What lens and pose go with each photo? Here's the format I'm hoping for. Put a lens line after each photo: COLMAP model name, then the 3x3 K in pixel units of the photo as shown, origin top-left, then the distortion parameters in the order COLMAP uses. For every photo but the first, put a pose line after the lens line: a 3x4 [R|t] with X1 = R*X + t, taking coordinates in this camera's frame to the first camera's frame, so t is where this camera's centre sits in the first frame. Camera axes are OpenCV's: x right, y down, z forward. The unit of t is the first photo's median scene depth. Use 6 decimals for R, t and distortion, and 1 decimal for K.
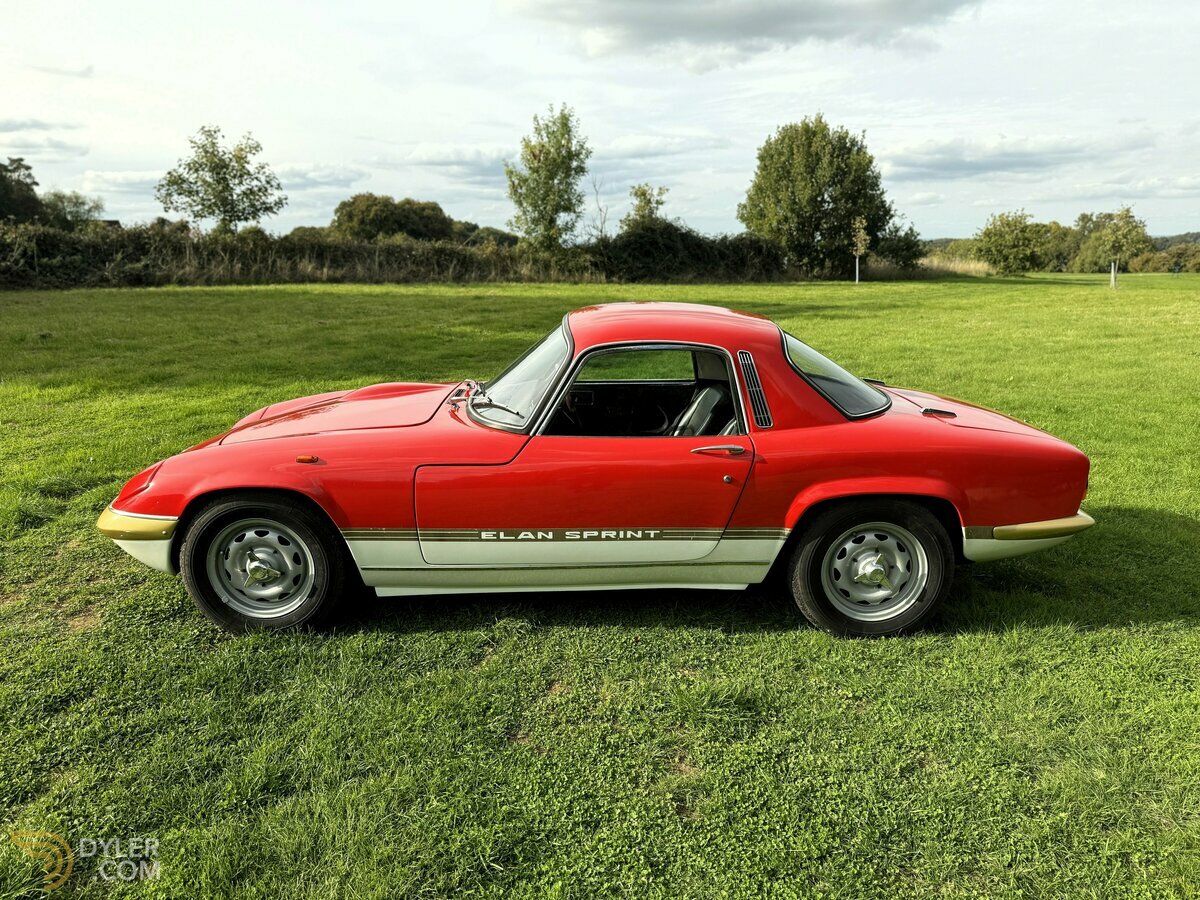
lens RADIAL K [[931.7, 0, 600.0], [0, 931.7, 450.0], [0, 0, 1]] dist [0.008080, -0.004347]
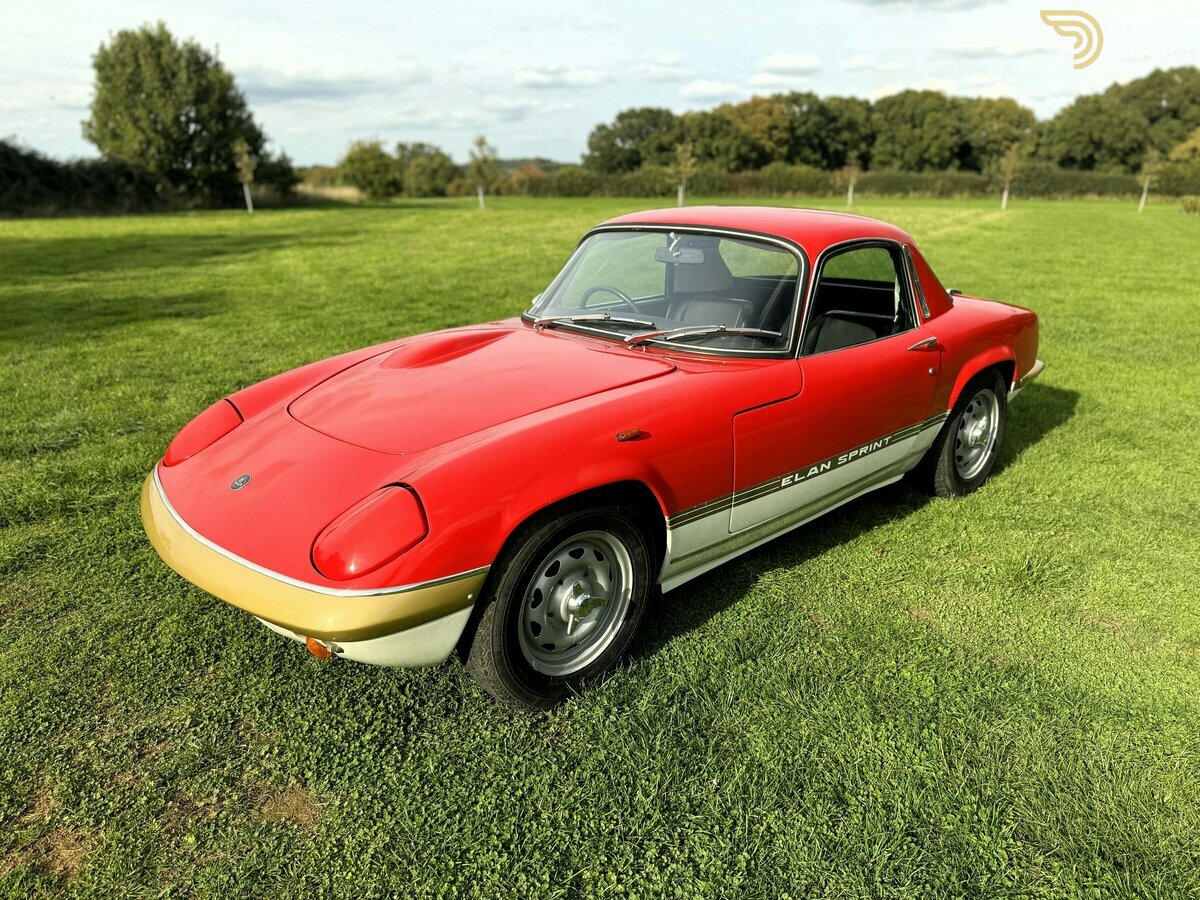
lens RADIAL K [[882.1, 0, 619.4], [0, 882.1, 454.2], [0, 0, 1]] dist [0.039250, -0.001156]
pose [[0.739195, -0.214457, 0.638434, -0.126404], [0.157259, 0.976704, 0.146007, -0.012896], [-0.654874, -0.007528, 0.755701, 0.080882]]
